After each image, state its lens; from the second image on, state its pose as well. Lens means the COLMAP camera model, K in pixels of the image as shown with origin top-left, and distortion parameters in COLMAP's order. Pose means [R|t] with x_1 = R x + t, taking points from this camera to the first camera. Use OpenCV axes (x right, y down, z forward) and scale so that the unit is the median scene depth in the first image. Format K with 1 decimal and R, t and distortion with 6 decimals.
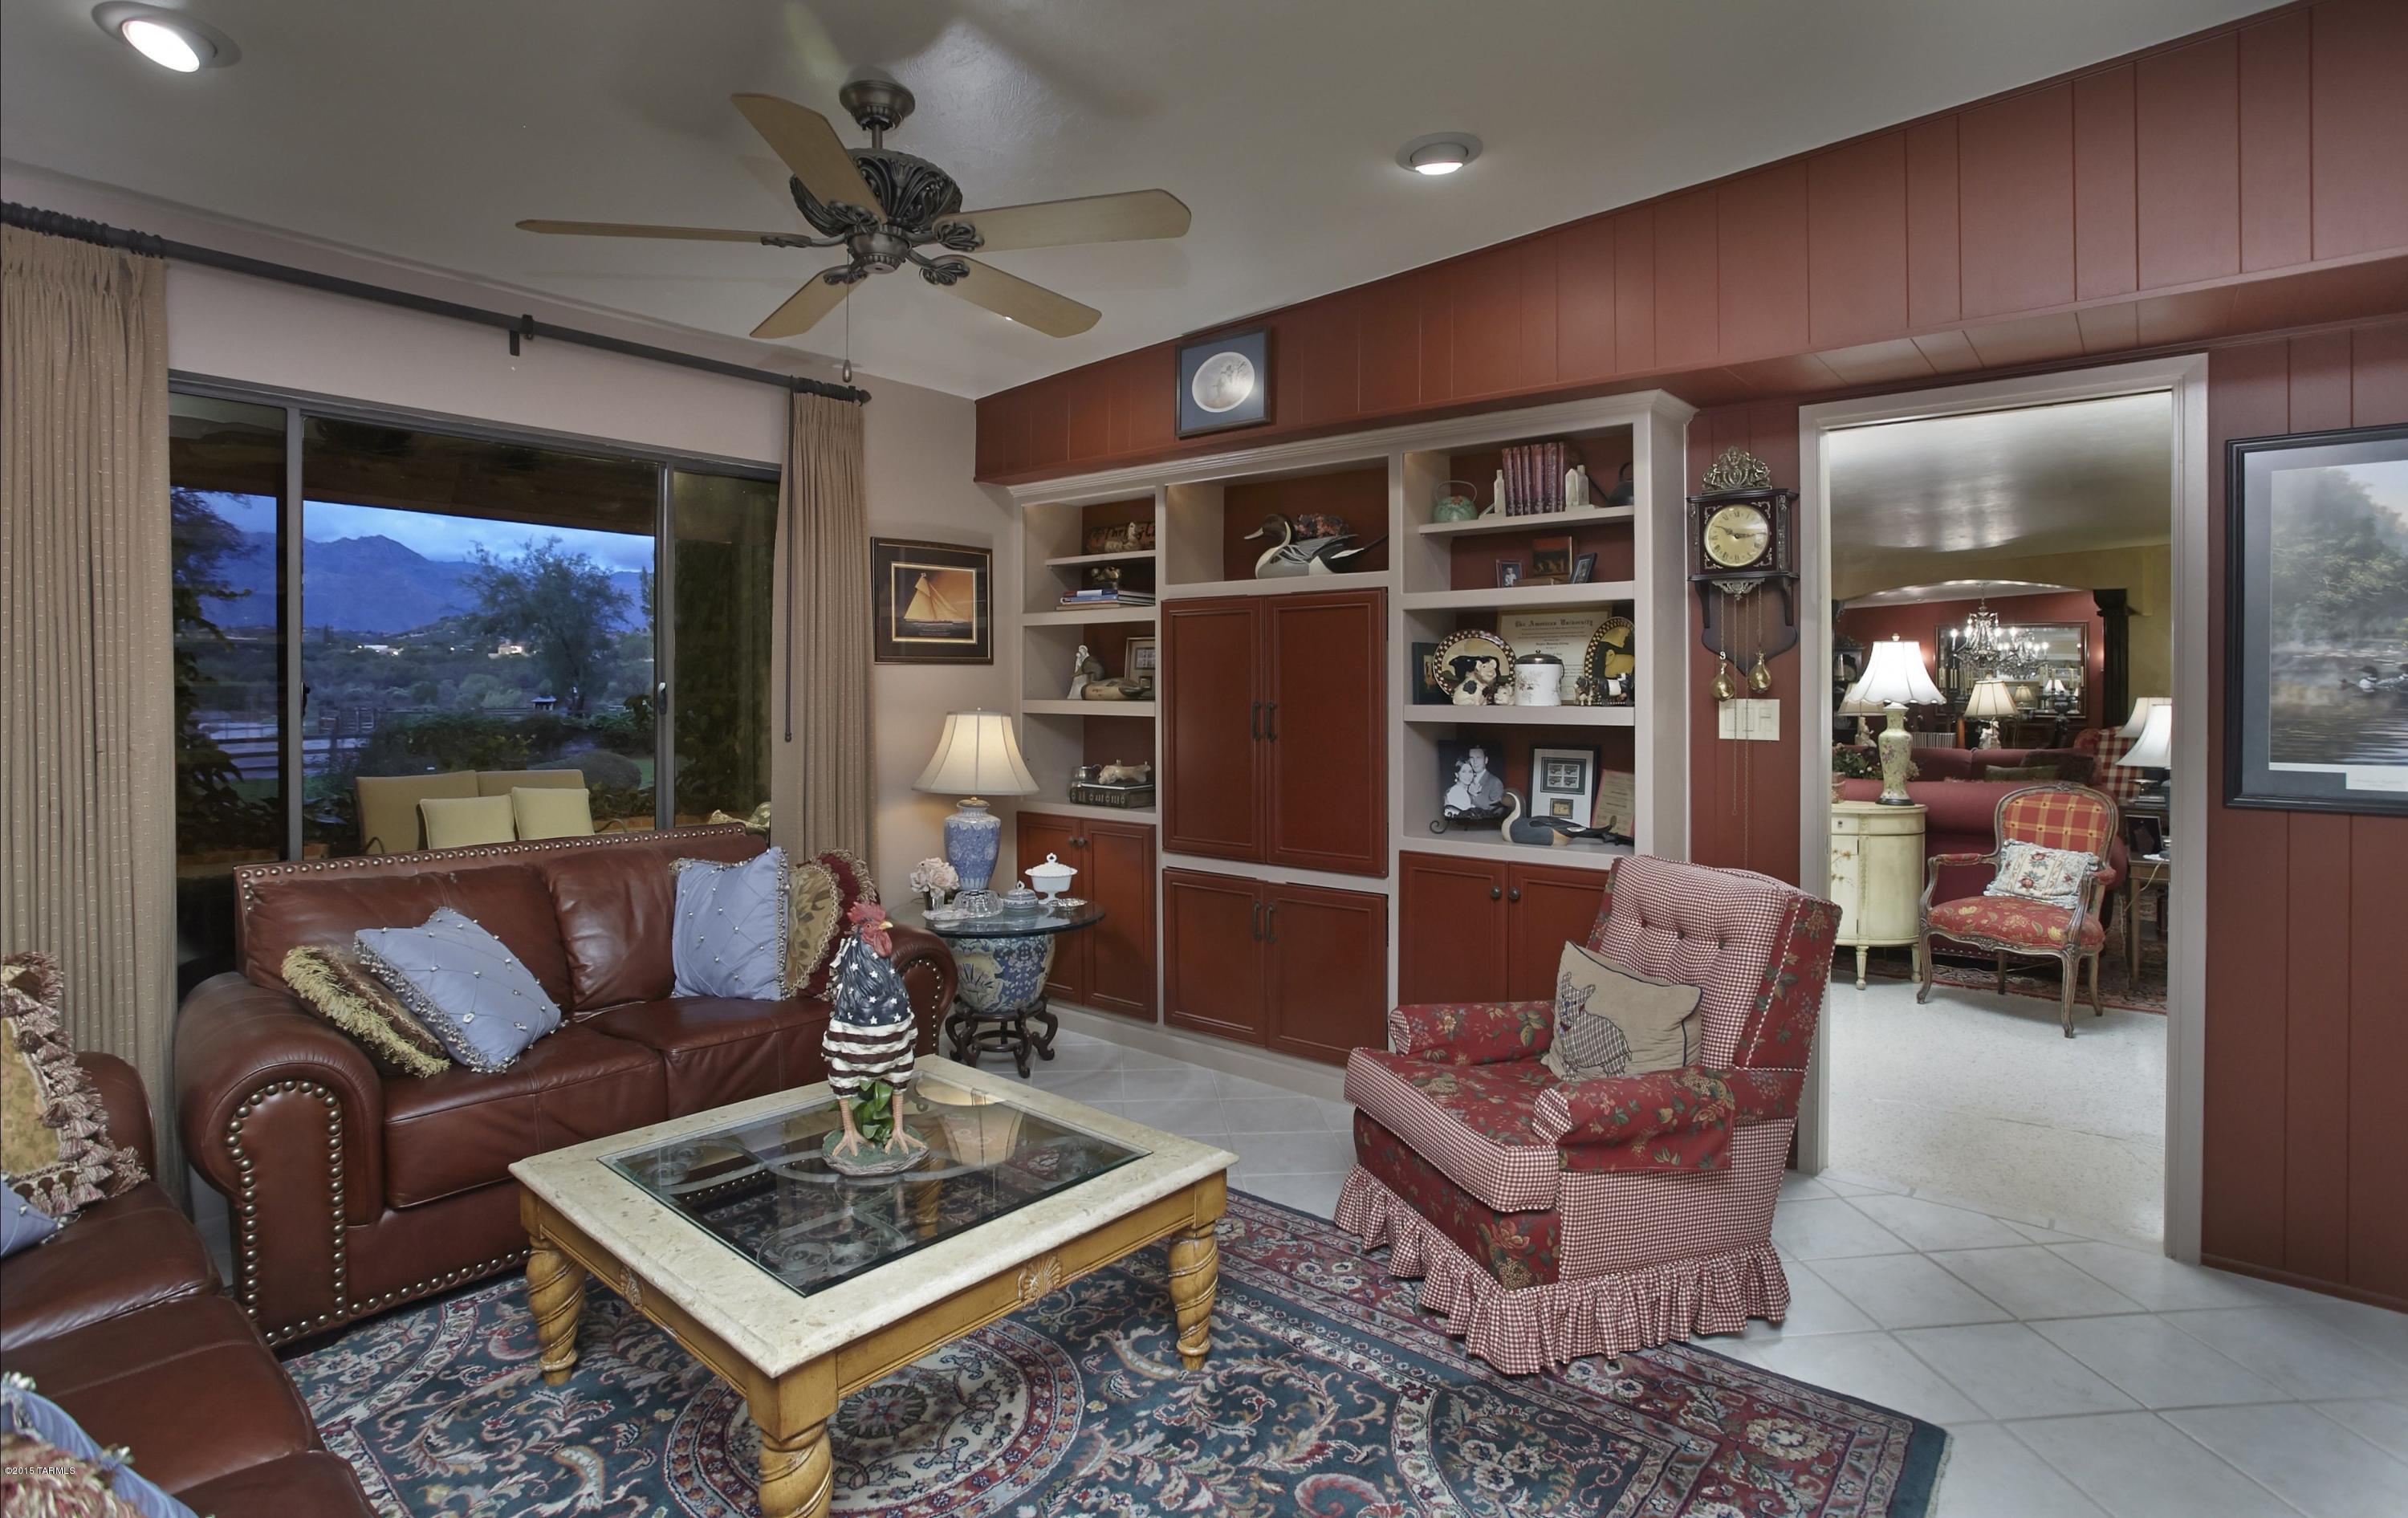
lens RADIAL K [[1175.7, 0, 1177.7], [0, 1175.7, 717.4], [0, 0, 1]] dist [-0.051725, 0.000021]
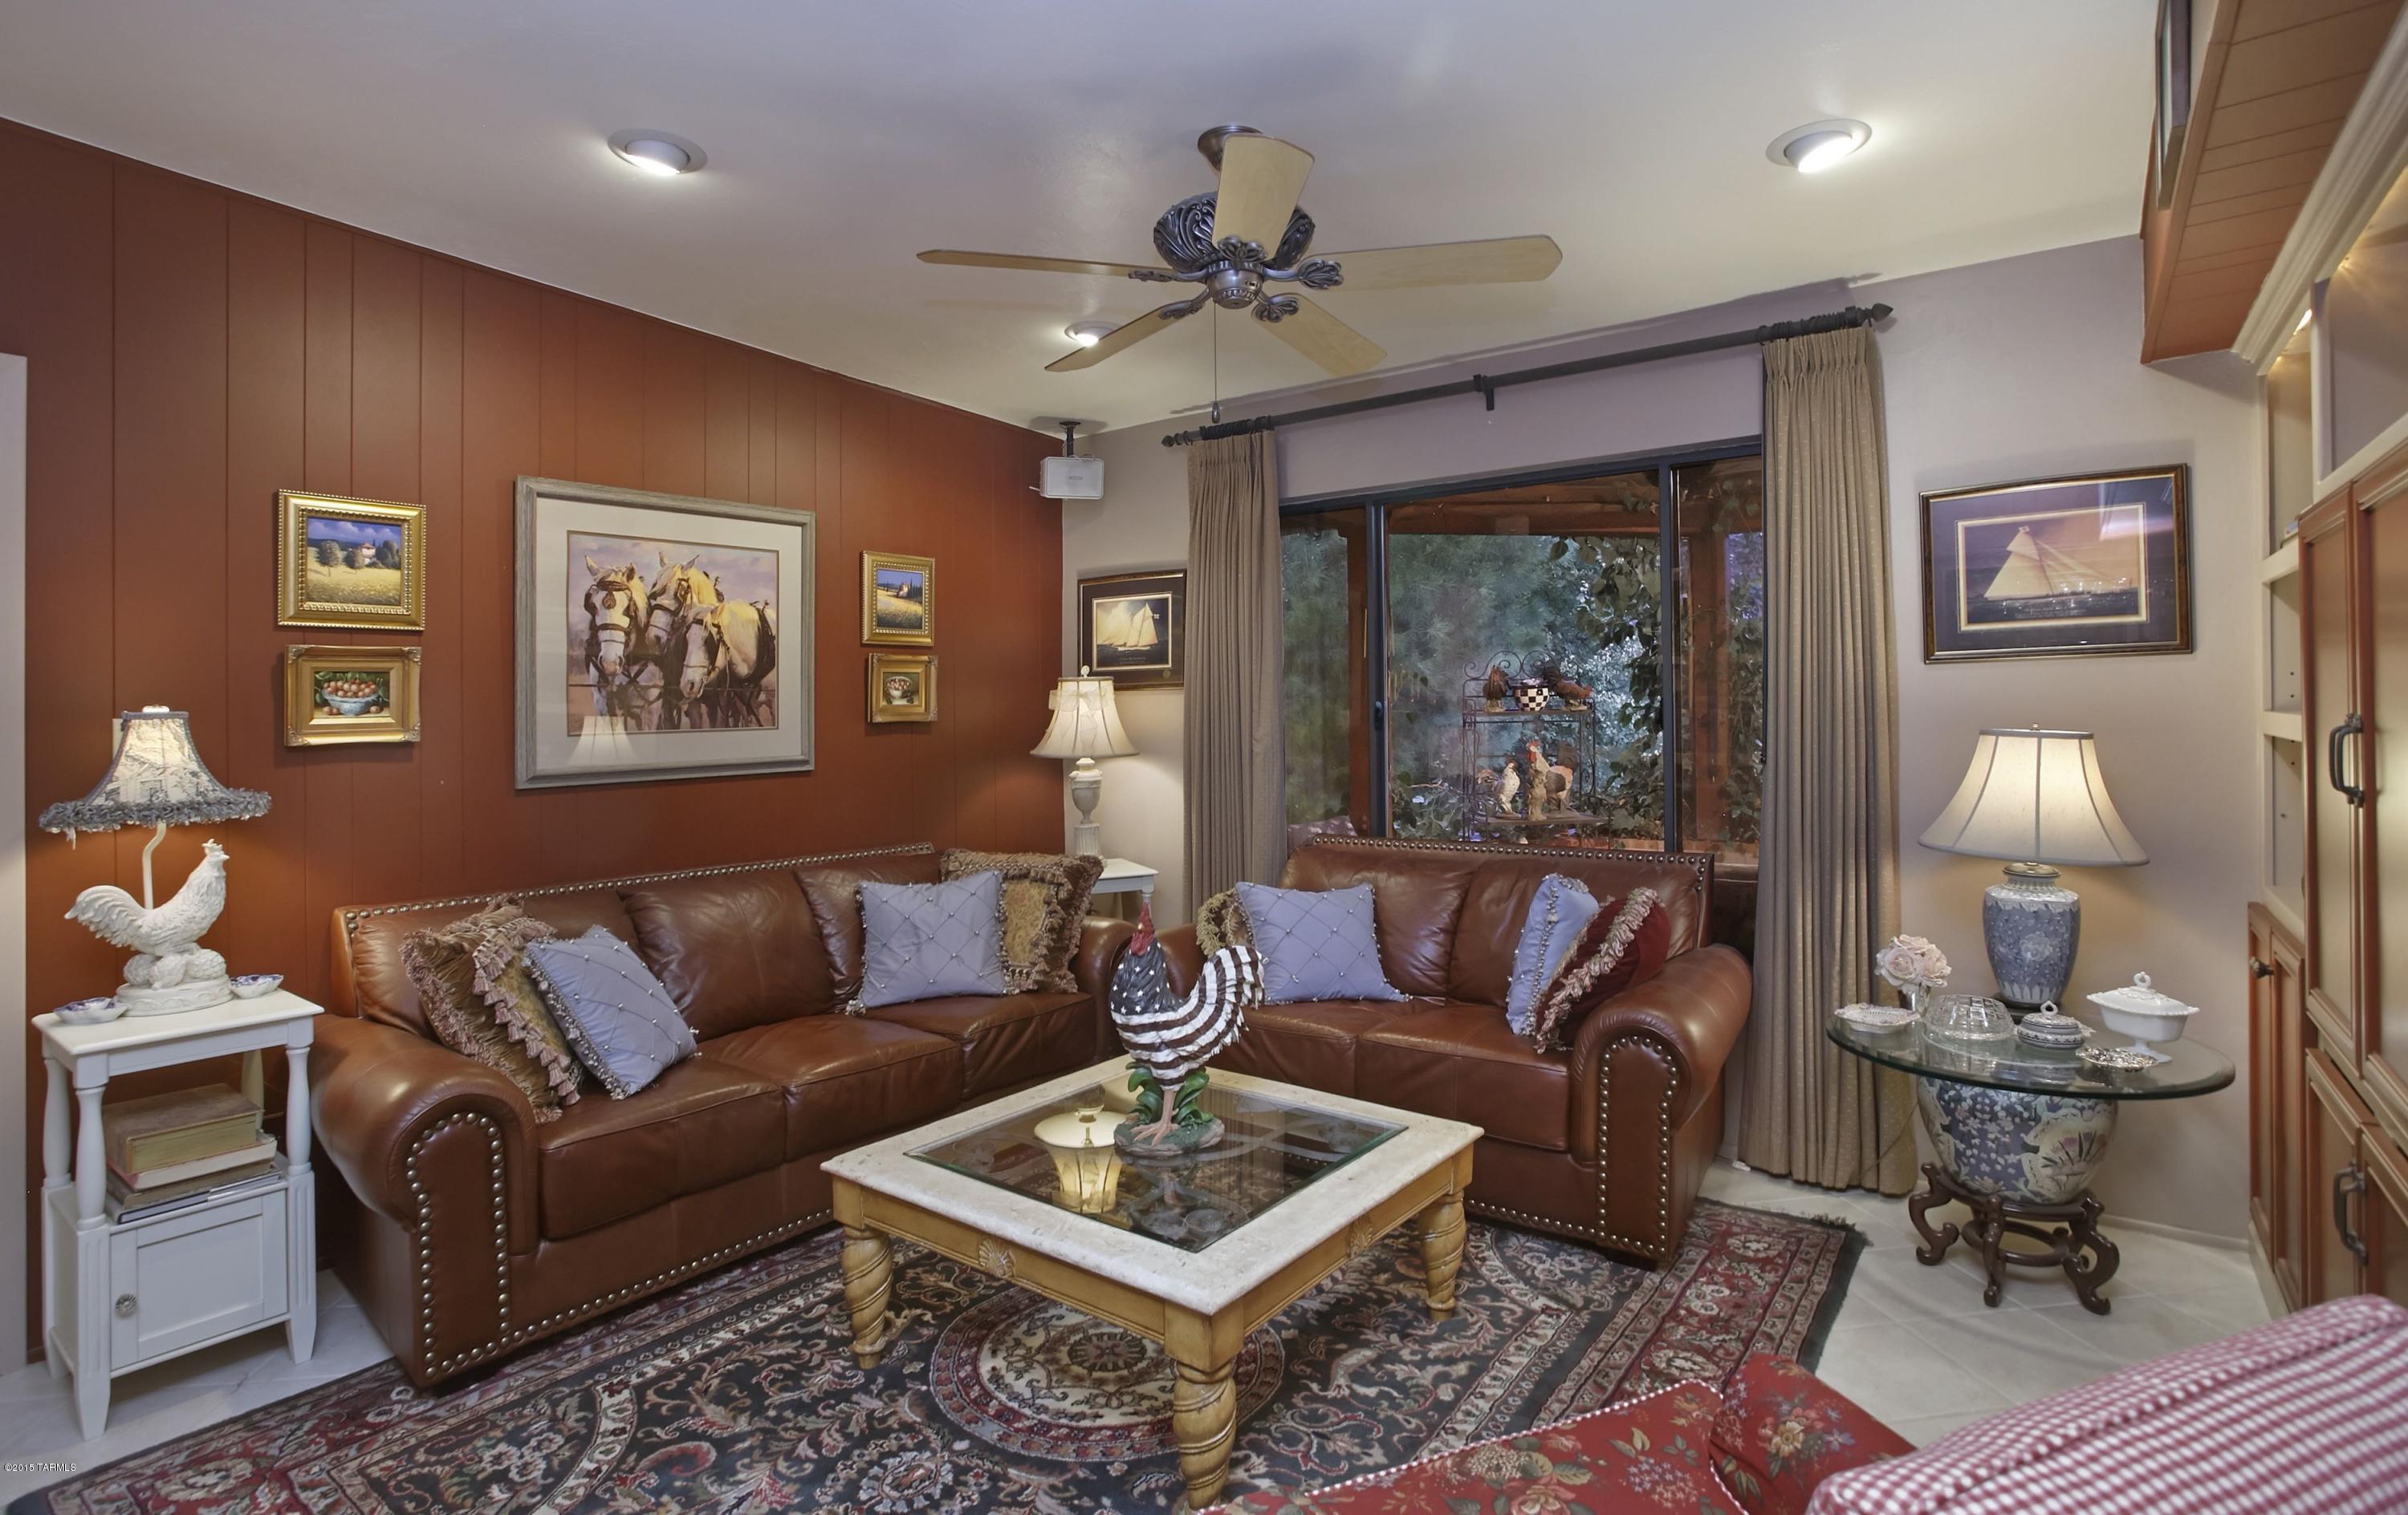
lens RADIAL K [[1175.5, 0, 1177.7], [0, 1175.5, 715.9], [0, 0, 1]] dist [-0.051725, 0.000021]
pose [[0.061910, 0.004512, -0.998072, 0.554109], [-0.005325, 0.999977, 0.004190, -0.017420], [0.998068, 0.005055, 0.061933, 0.625527]]
